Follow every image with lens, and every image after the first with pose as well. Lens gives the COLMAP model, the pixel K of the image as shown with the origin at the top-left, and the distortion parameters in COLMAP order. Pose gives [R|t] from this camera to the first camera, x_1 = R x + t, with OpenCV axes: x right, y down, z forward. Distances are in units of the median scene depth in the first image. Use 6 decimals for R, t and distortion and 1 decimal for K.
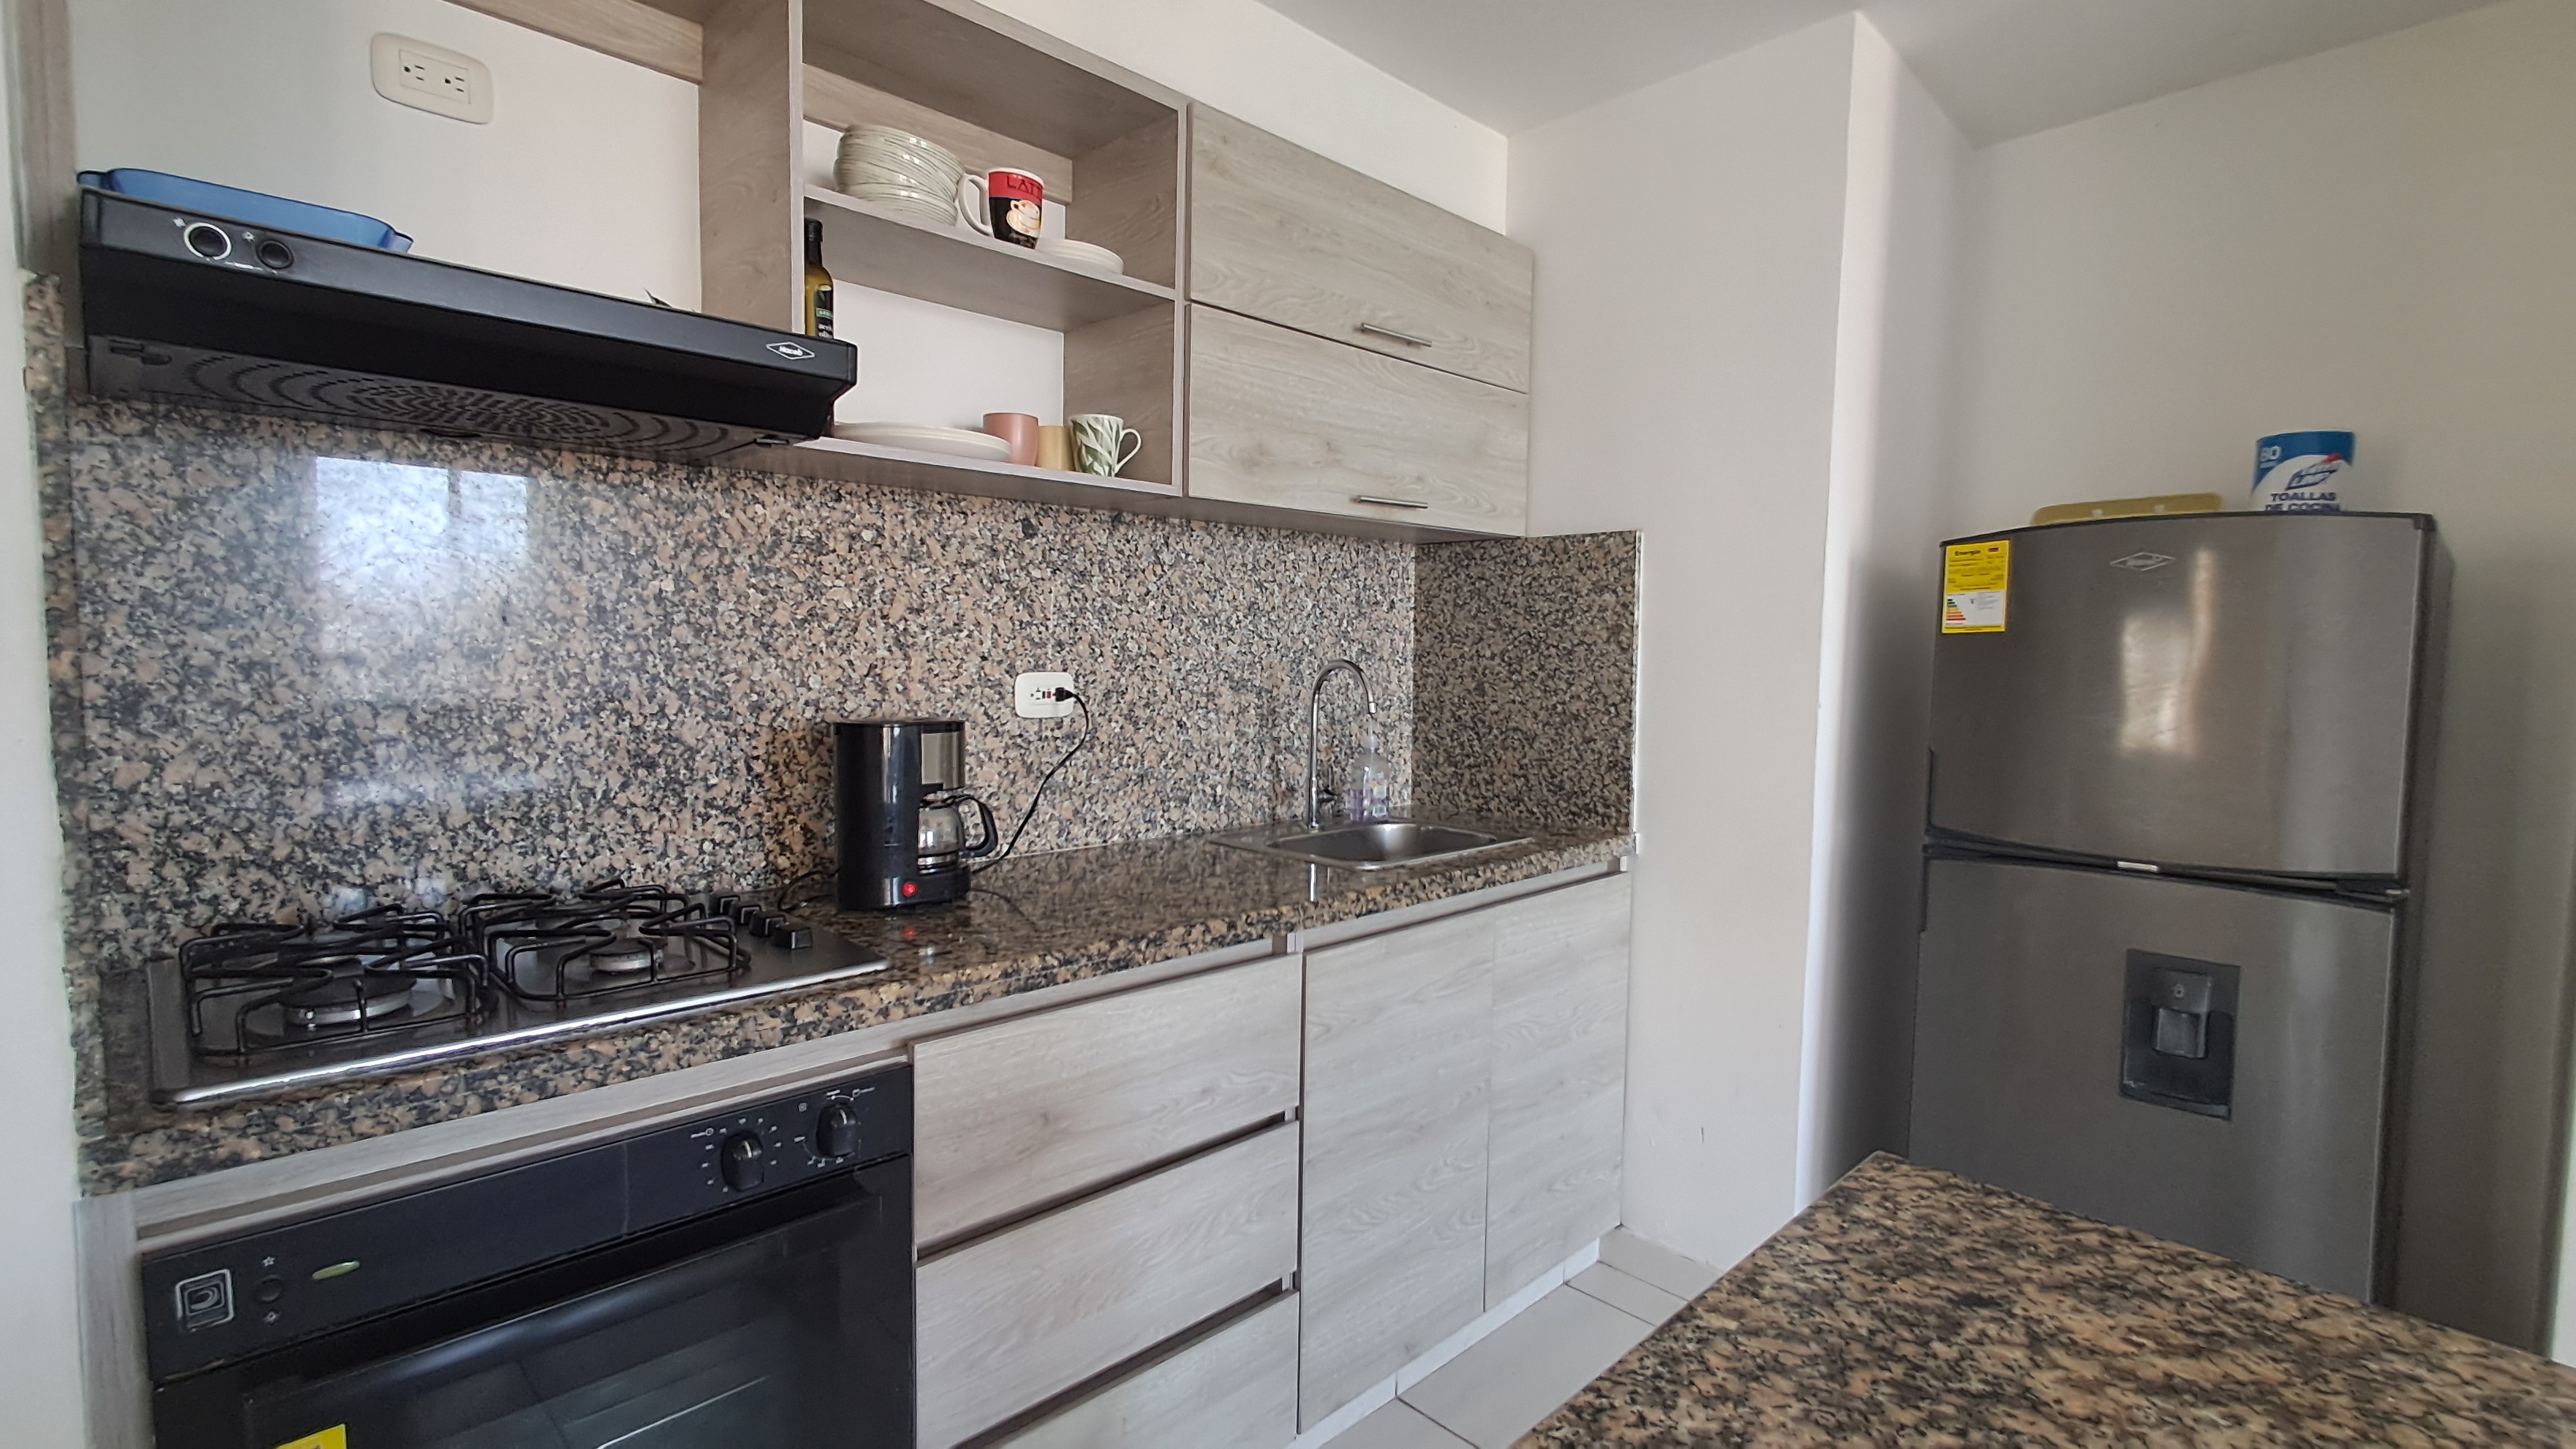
lens RADIAL K [[1180.9, 0, 1279.4], [0, 1180.9, 719.1], [0, 0, 1]] dist [-0.004019, 0.003847]
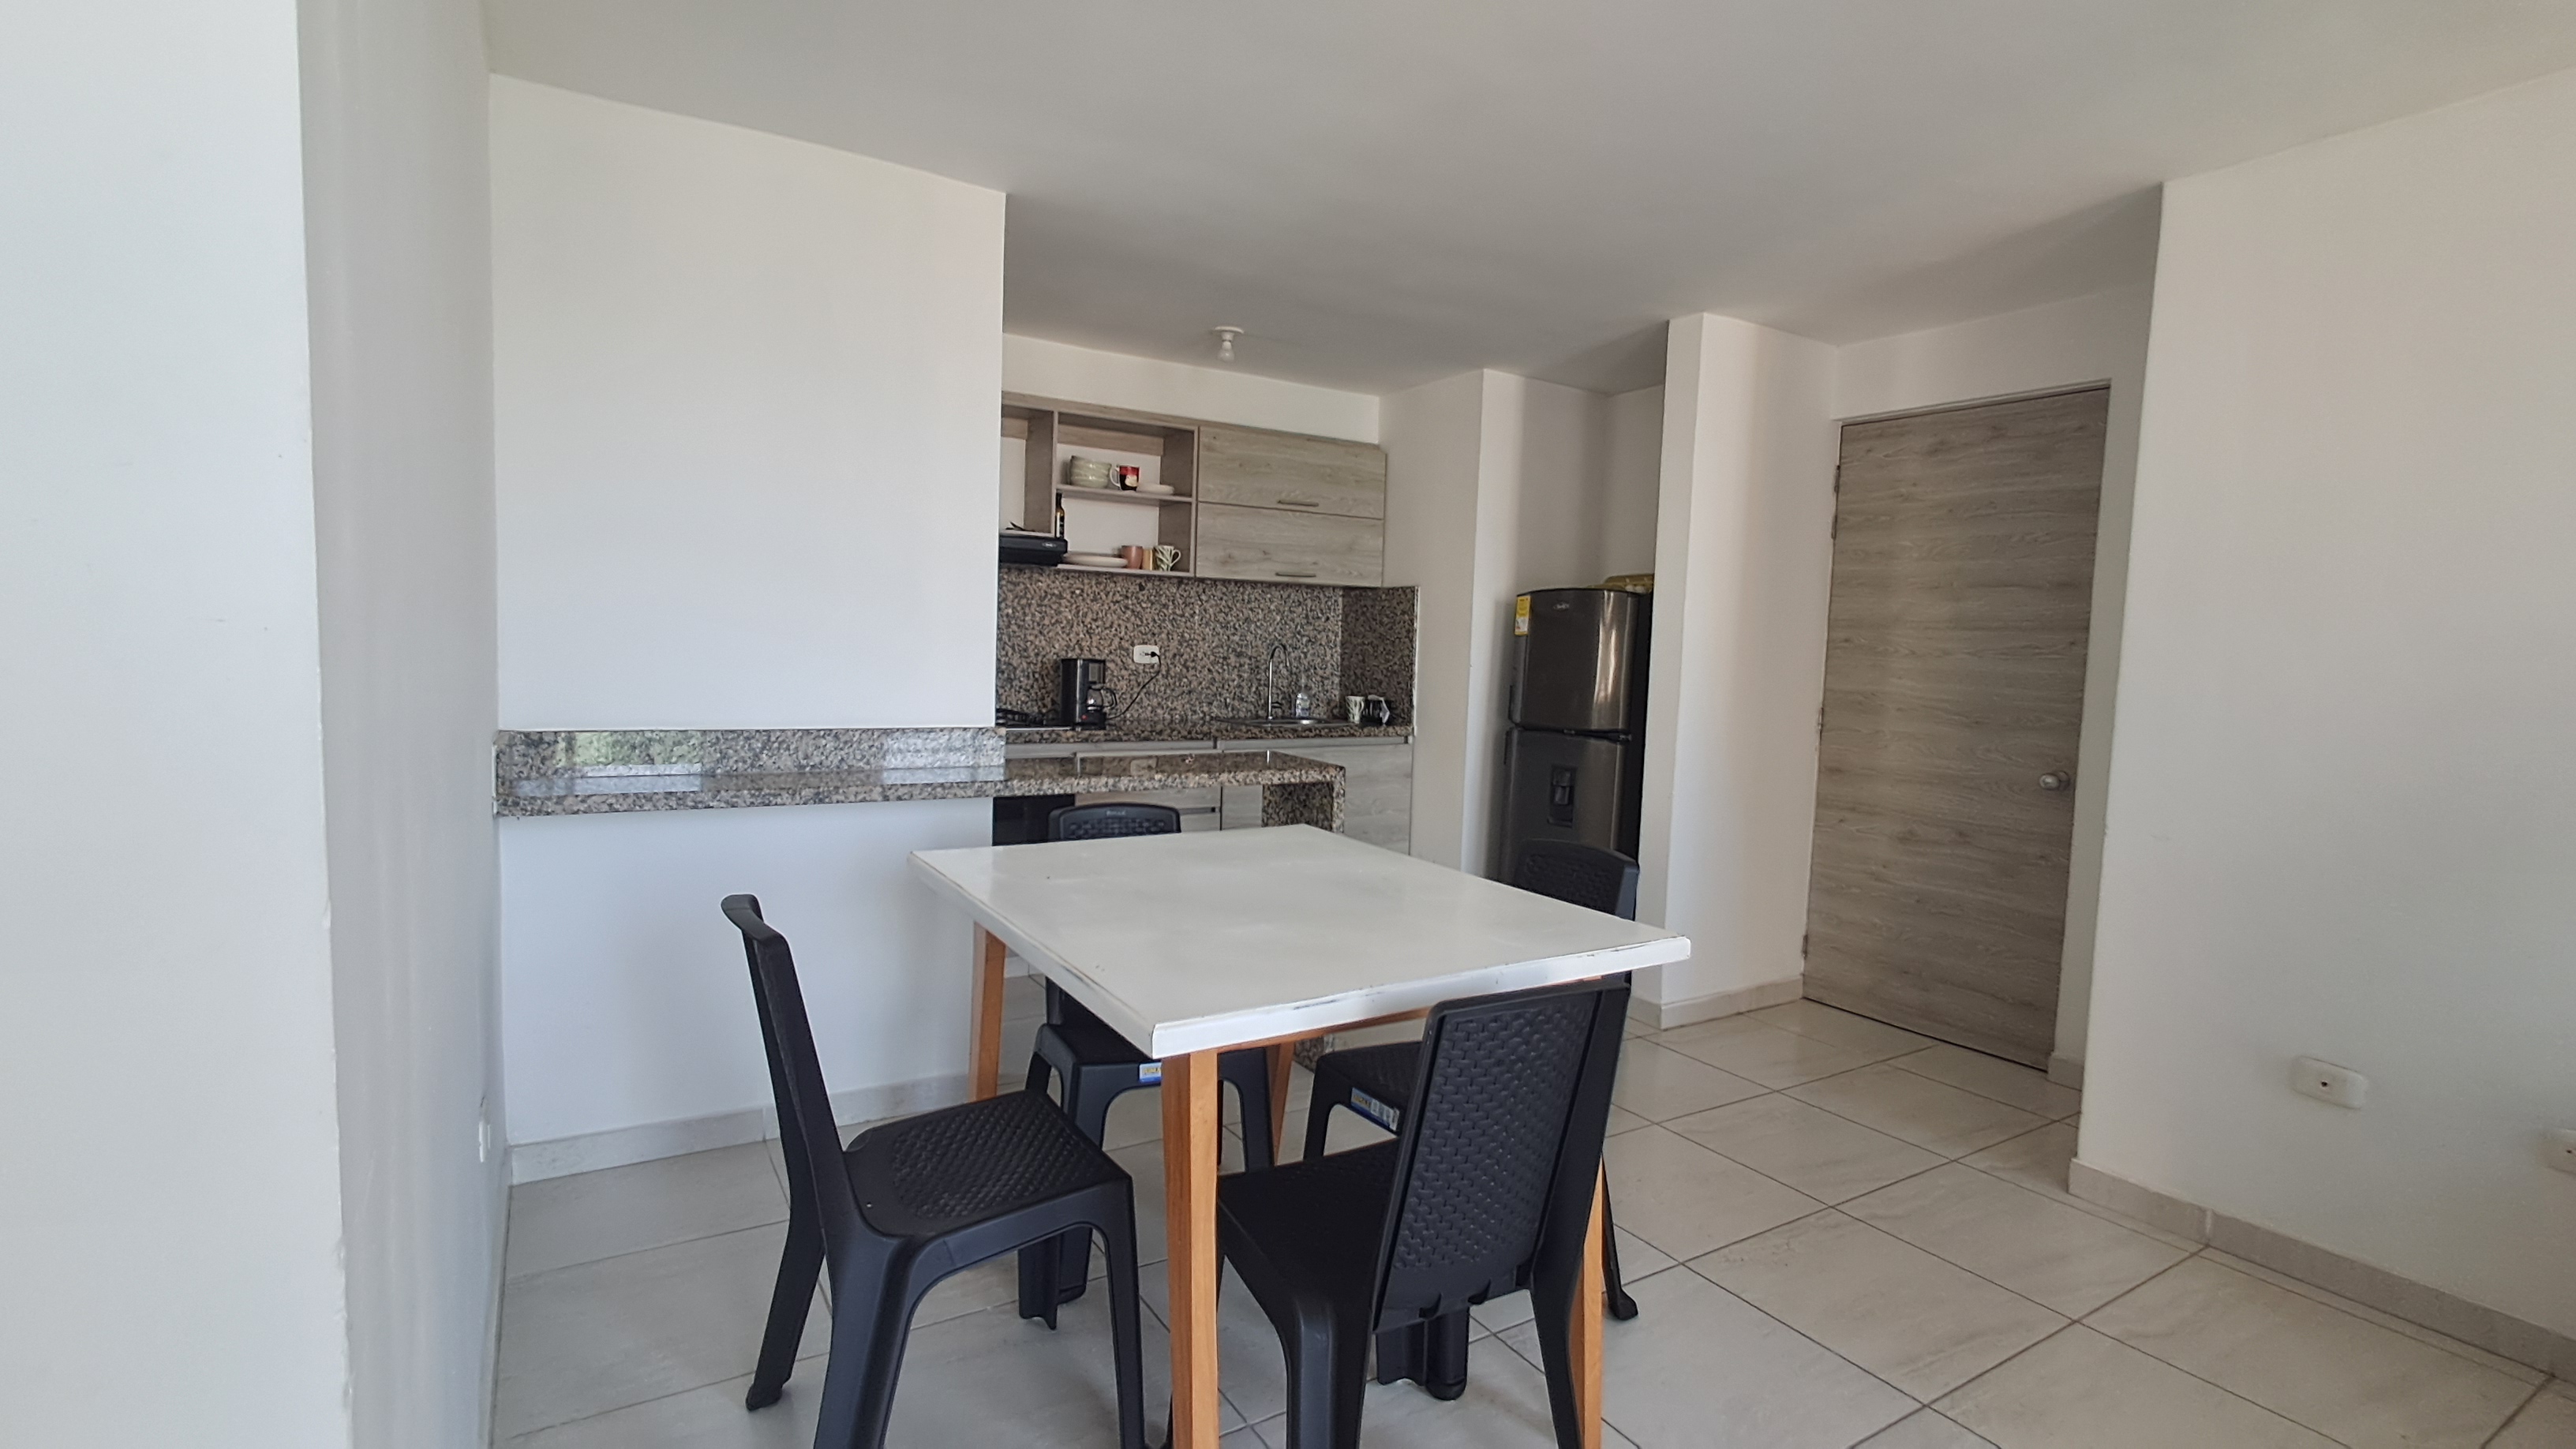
lens RADIAL K [[1180.9, 0, 1287.8], [0, 1180.9, 722.8], [0, 0, 1]] dist [-0.004019, 0.003847]
pose [[0.977303, 0.030893, -0.209583, 0.676838], [-0.030192, 0.999523, 0.006546, 0.107430], [0.209685, -0.000070, 0.977769, -1.497179]]
